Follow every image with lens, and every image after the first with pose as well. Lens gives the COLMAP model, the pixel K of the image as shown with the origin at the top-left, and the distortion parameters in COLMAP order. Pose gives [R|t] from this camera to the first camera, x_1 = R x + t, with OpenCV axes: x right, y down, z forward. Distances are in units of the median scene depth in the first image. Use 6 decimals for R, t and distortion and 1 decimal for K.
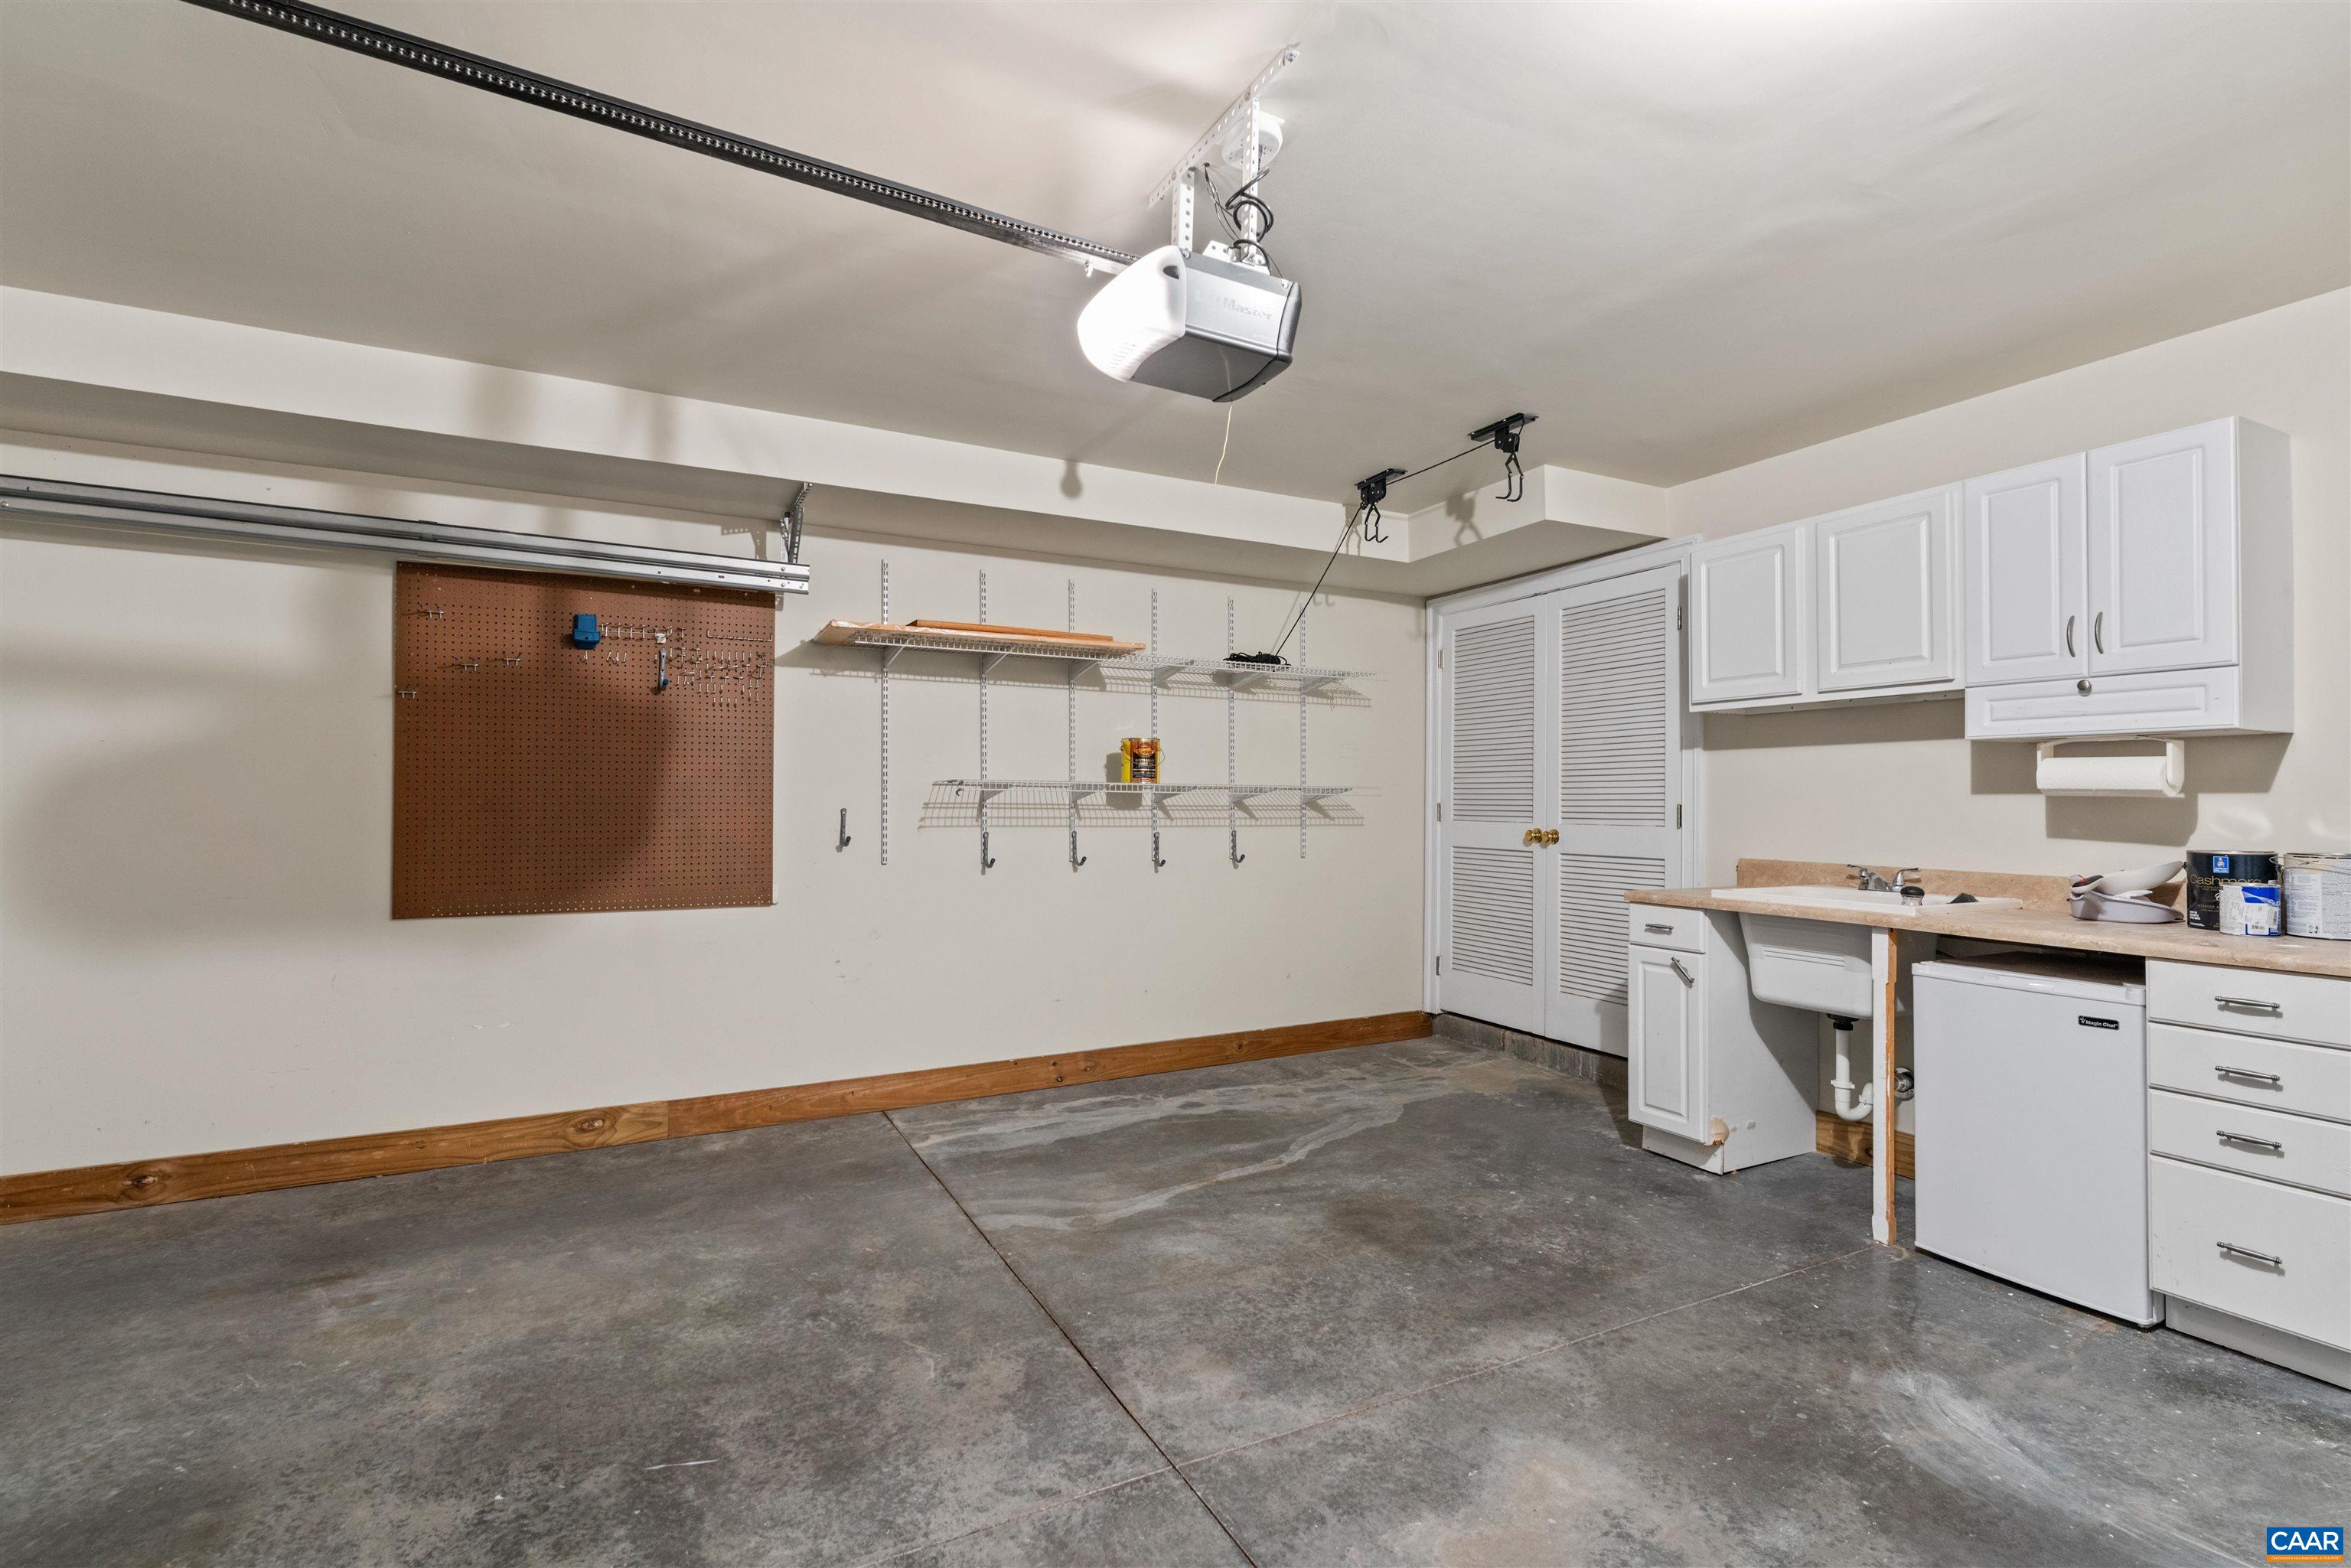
lens RADIAL K [[1080.4, 0, 1175.5], [0, 1080.4, 784.0], [0, 0, 1]] dist [0.000489, -0.000244]
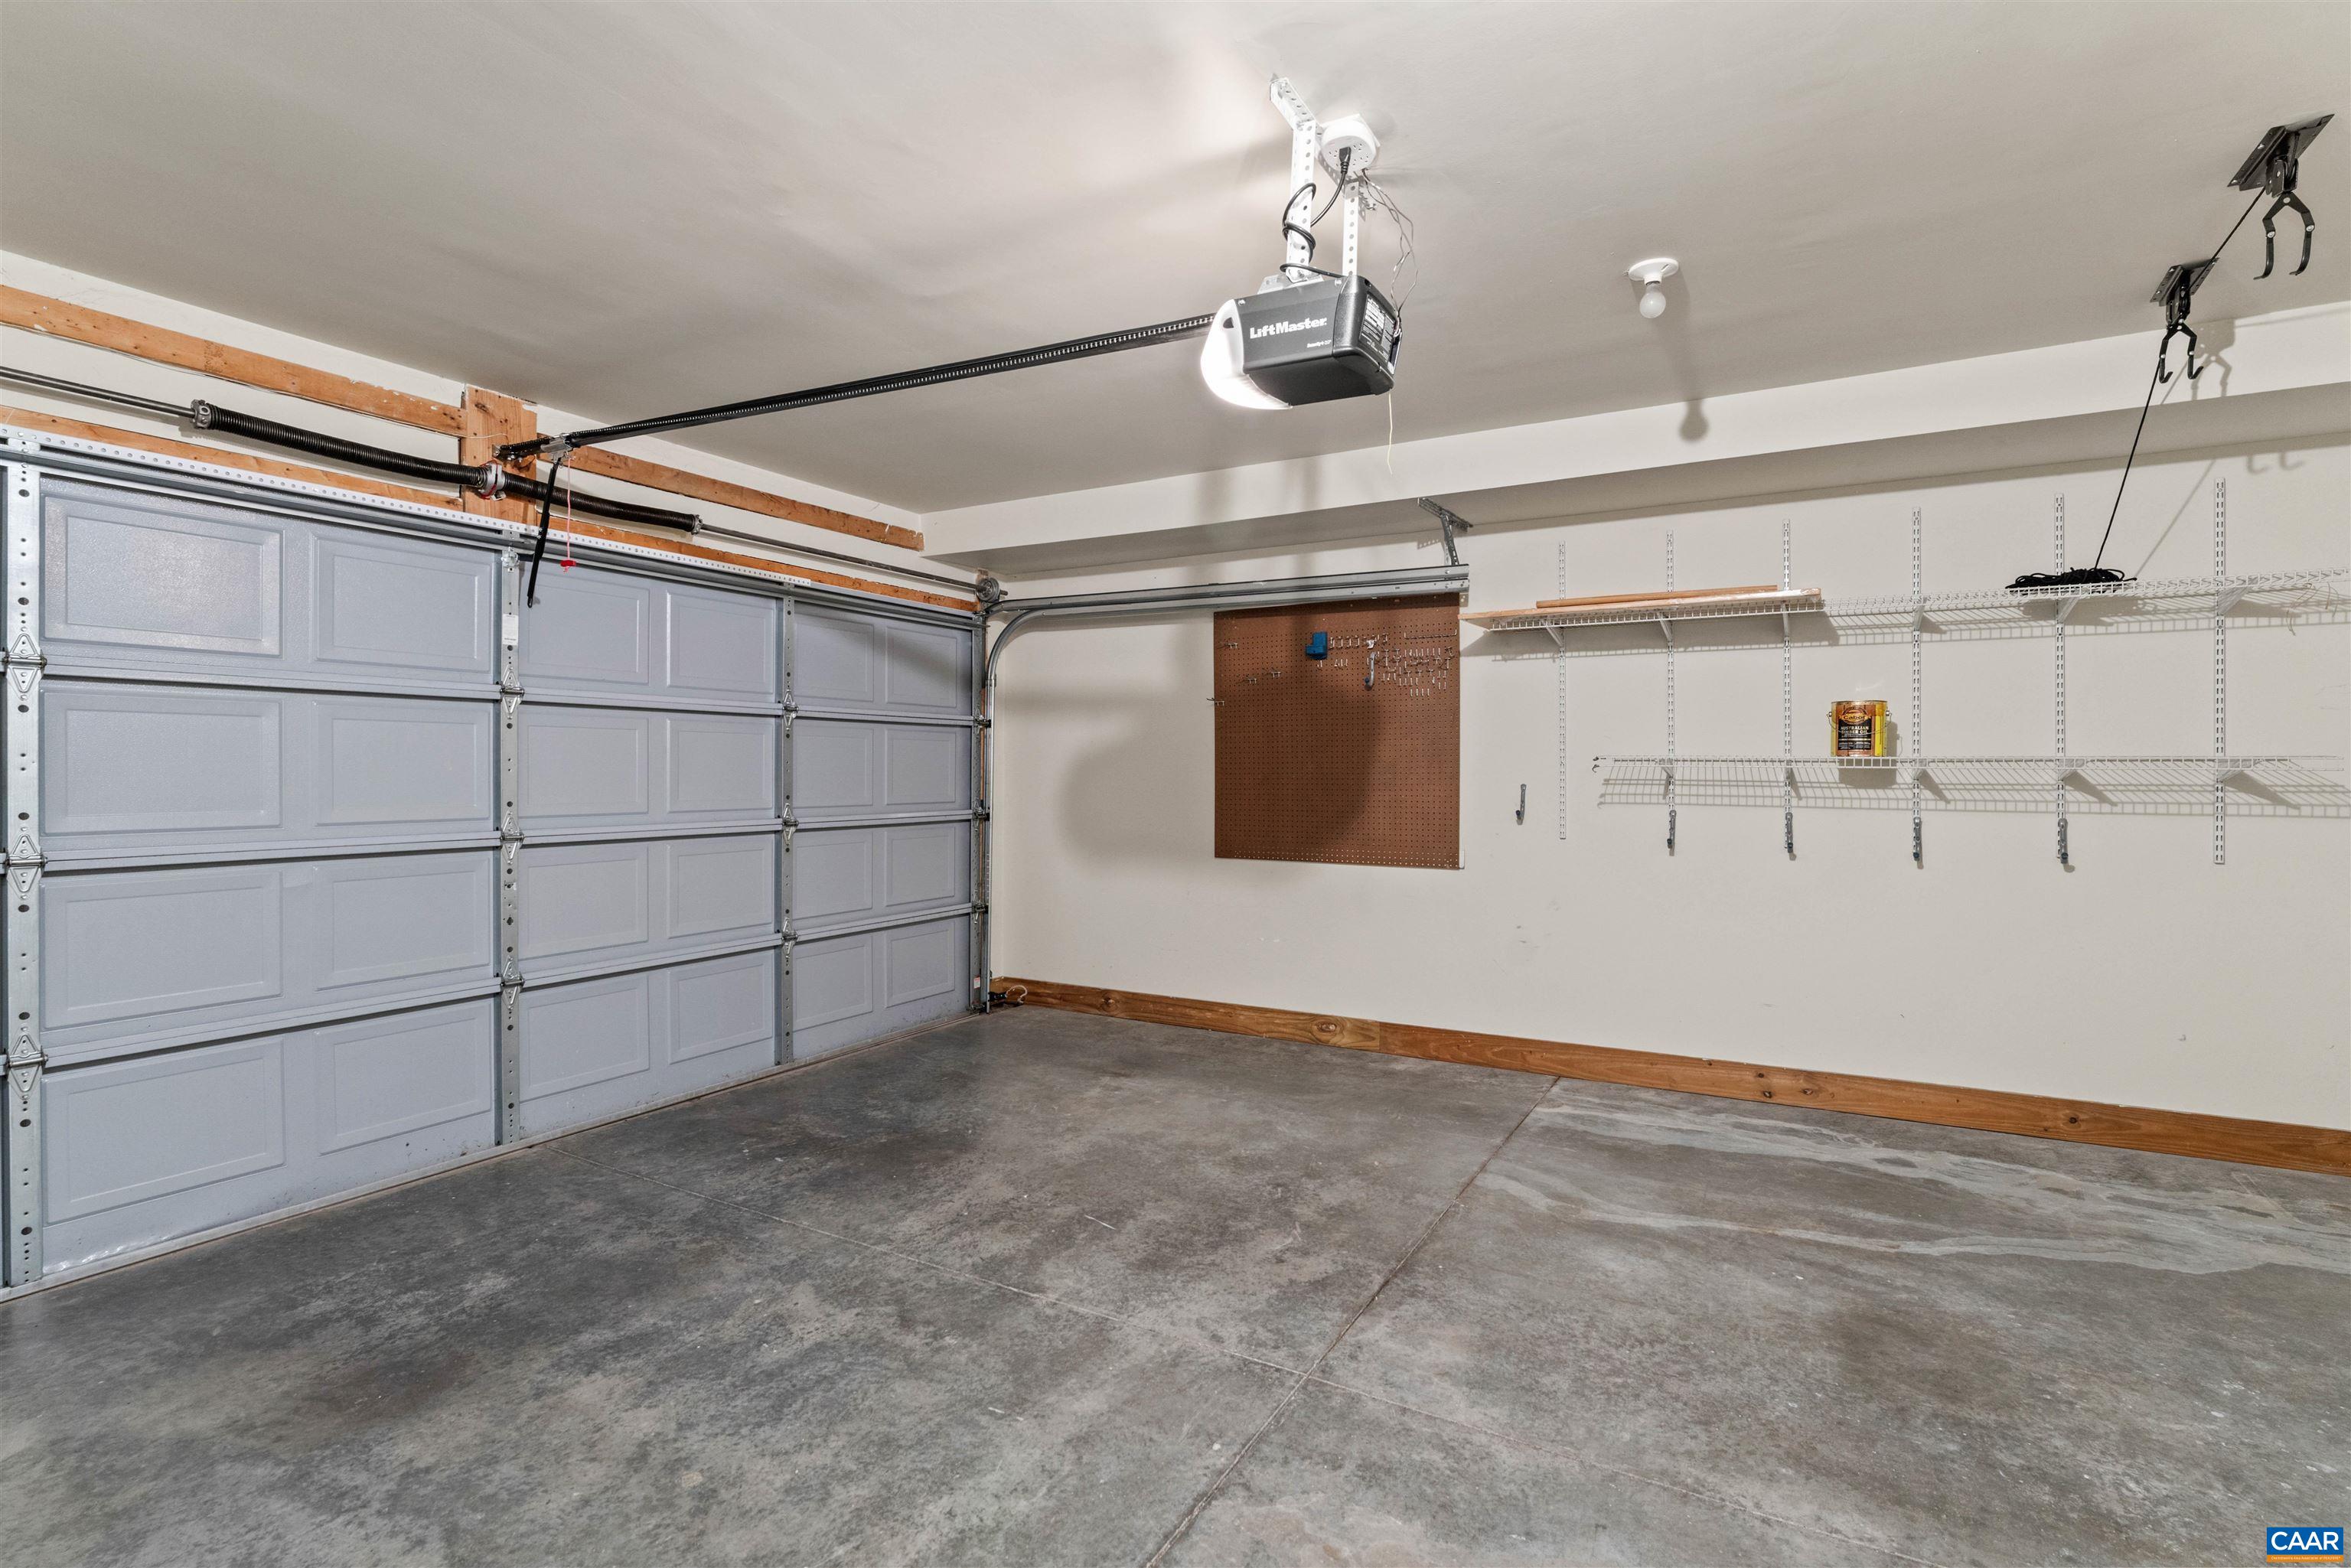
lens RADIAL K [[1080.4, 0, 1175.5], [0, 1080.4, 784.0], [0, 0, 1]] dist [0.000489, -0.000244]
pose [[0.543202, 0.007818, -0.839565, 0.434008], [0.013543, 0.999745, 0.018072, -0.001696], [0.839493, -0.021187, 0.542958, 0.146262]]
